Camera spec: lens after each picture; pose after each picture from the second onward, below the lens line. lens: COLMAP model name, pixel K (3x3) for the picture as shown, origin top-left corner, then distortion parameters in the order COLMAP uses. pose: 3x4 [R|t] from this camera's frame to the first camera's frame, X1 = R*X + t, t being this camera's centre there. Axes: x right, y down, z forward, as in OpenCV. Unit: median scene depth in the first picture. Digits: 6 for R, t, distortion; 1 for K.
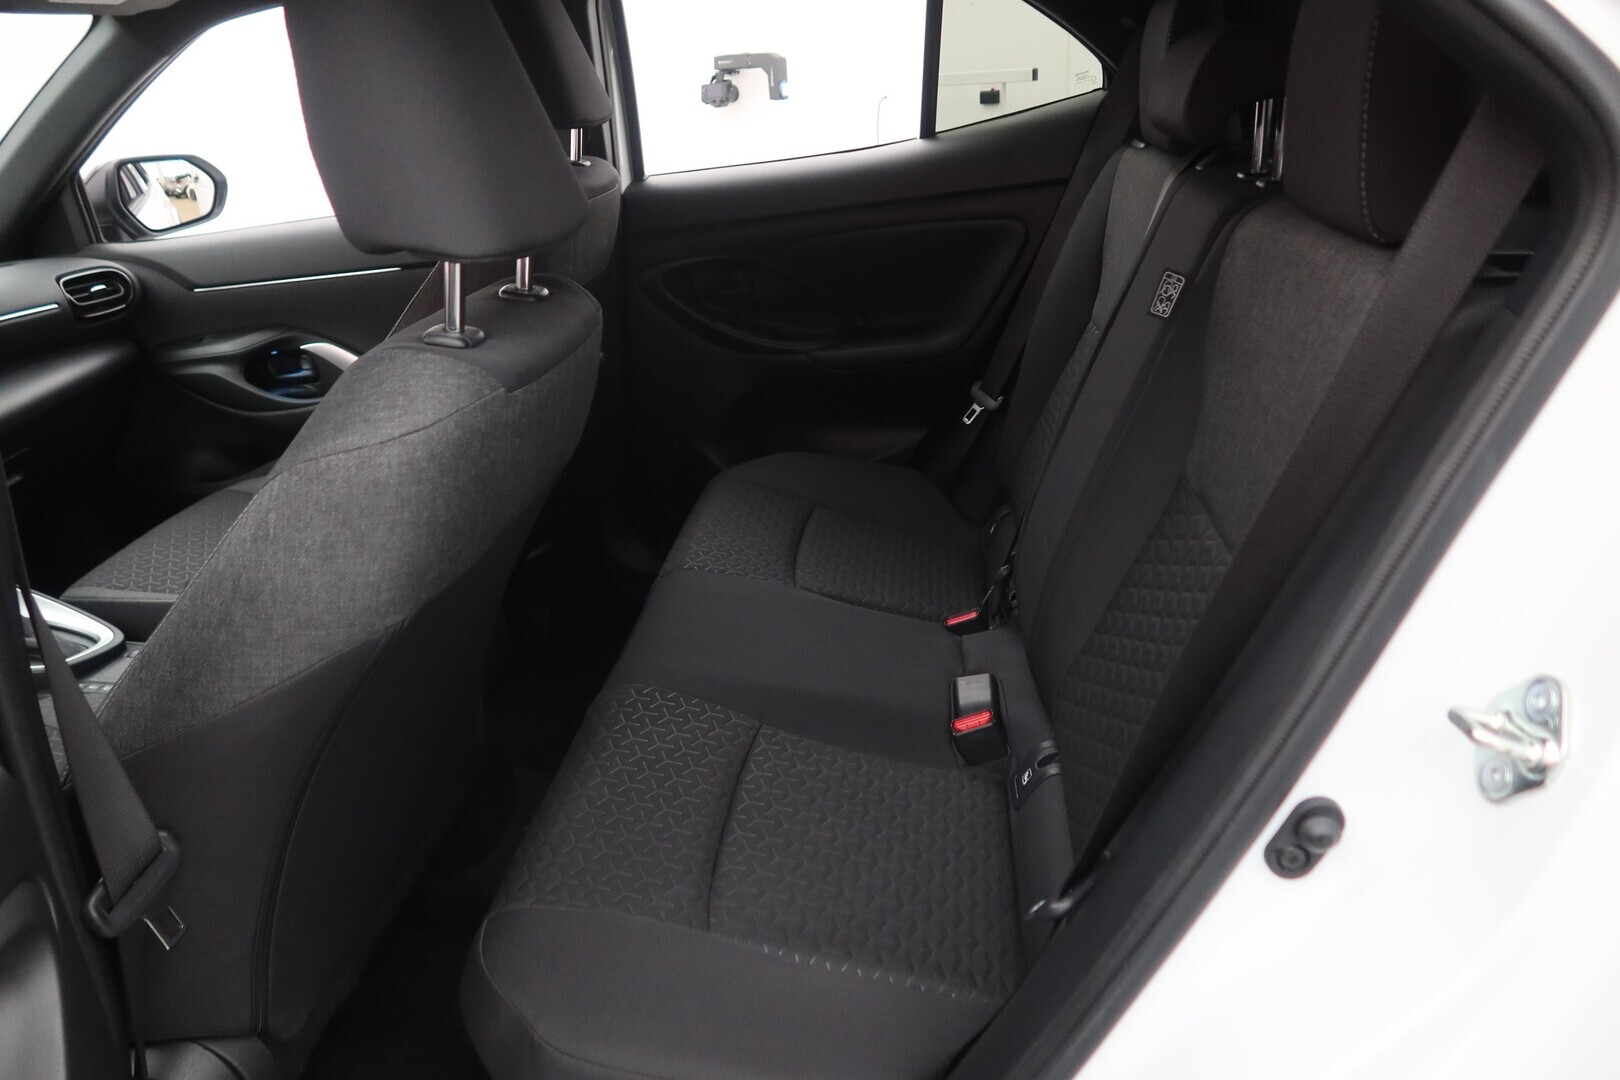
lens RADIAL K [[657.7, 0, 811.5], [0, 657.7, 555.5], [0, 0, 1]] dist [-0.009799, -0.000684]
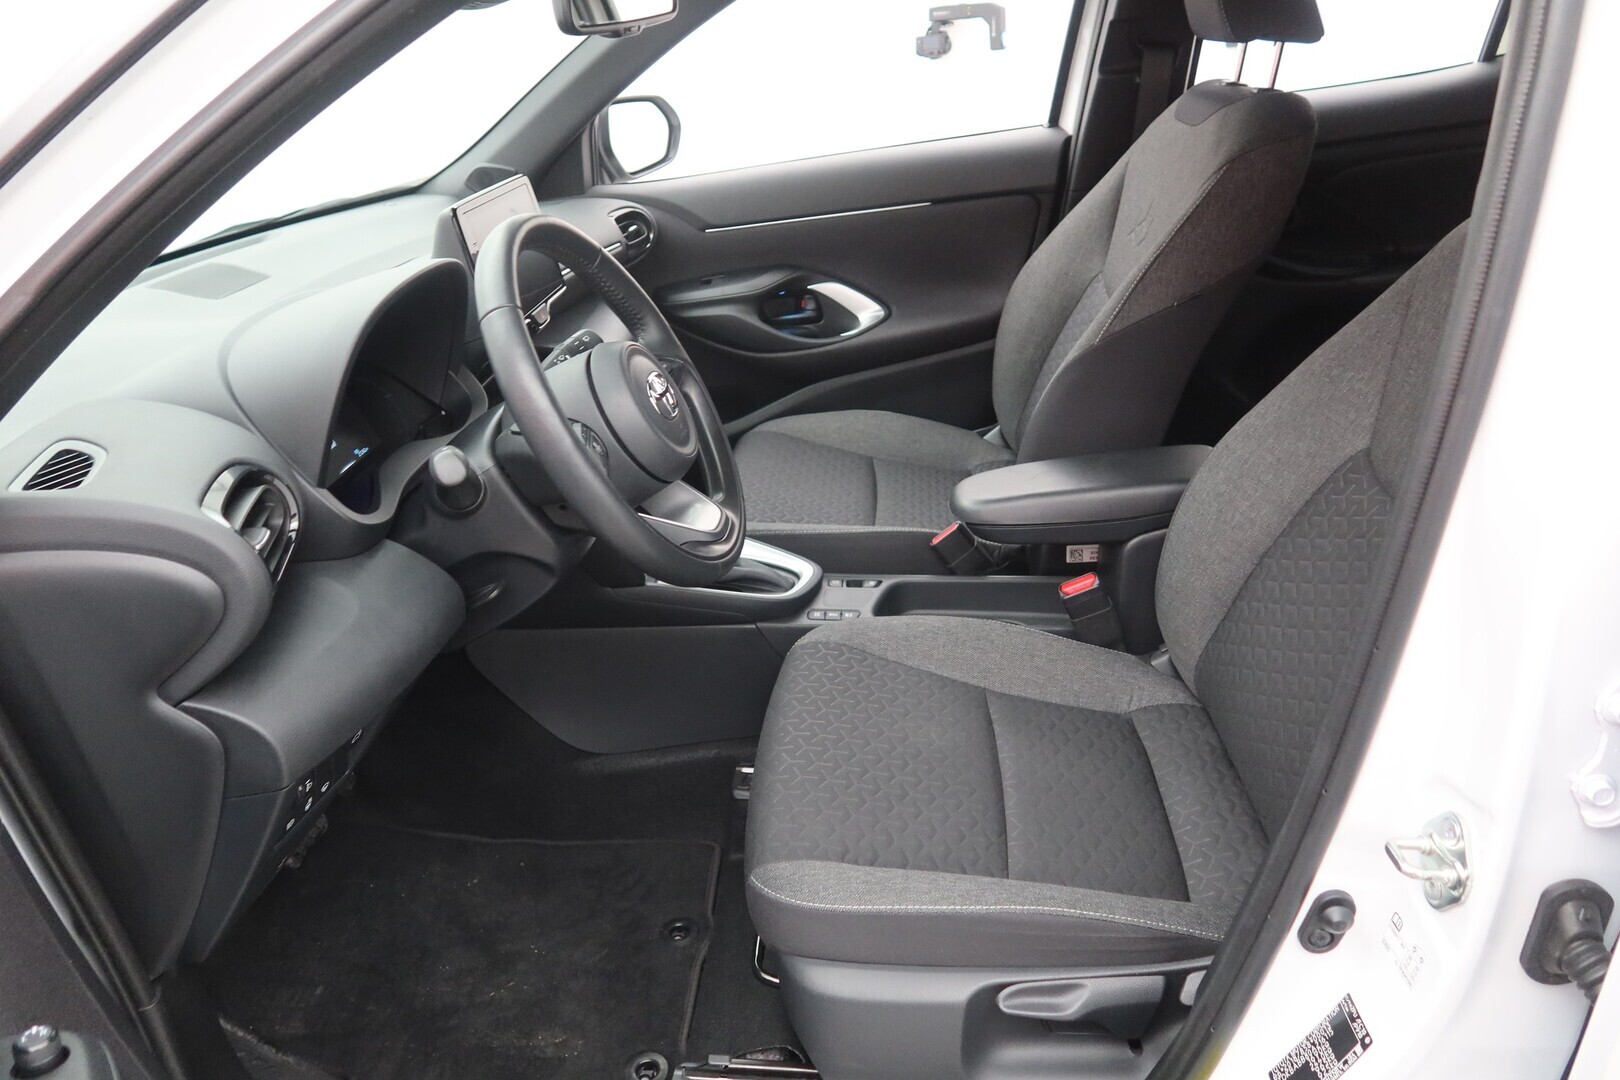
lens RADIAL K [[657.7, 0, 808.4], [0, 657.7, 523.1], [0, 0, 1]] dist [-0.009799, -0.000684]
pose [[0.999602, -0.028195, 0.000491, -0.789100], [0.028195, 0.999602, -0.000340, 0.038111], [-0.000481, 0.000354, 1.000000, 0.007378]]
